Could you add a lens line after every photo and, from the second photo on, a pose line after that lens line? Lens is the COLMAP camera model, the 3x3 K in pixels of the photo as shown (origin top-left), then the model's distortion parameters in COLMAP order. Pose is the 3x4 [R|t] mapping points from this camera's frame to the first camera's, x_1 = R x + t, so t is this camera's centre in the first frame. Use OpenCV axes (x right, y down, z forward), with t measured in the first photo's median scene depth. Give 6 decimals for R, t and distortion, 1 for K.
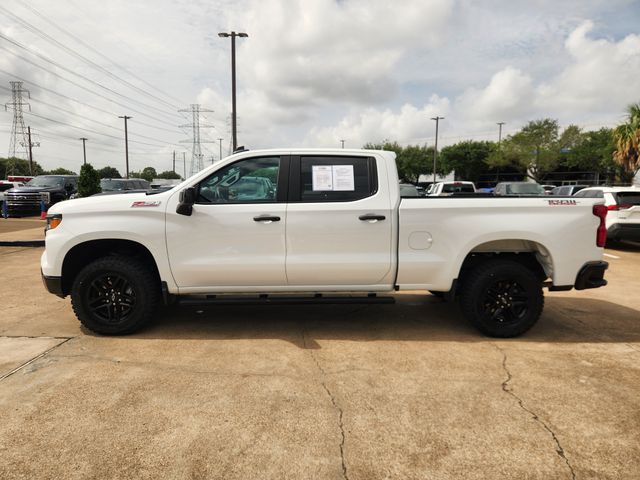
lens RADIAL K [[419.9, 0, 319.3], [0, 419.9, 228.6], [0, 0, 1]] dist [0.044284, -0.033803]
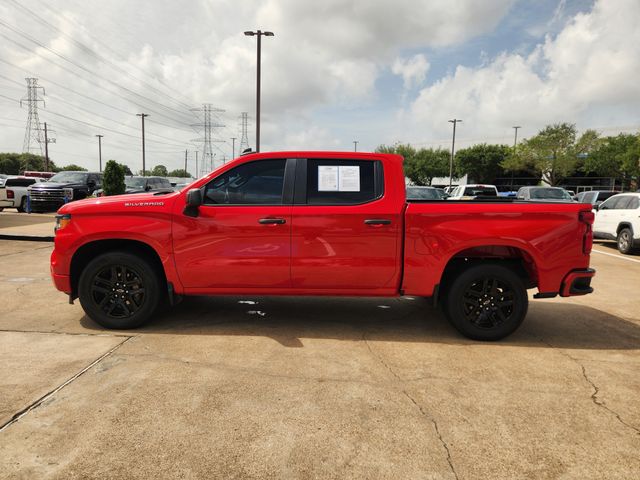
lens RADIAL K [[419.9, 0, 319.3], [0, 419.9, 228.6], [0, 0, 1]] dist [0.044284, -0.033803]
pose [[0.999704, 0.019527, -0.014488, -0.155989], [-0.019560, 0.999806, -0.002159, 0.002075], [0.014443, 0.002442, 0.999893, 0.029514]]
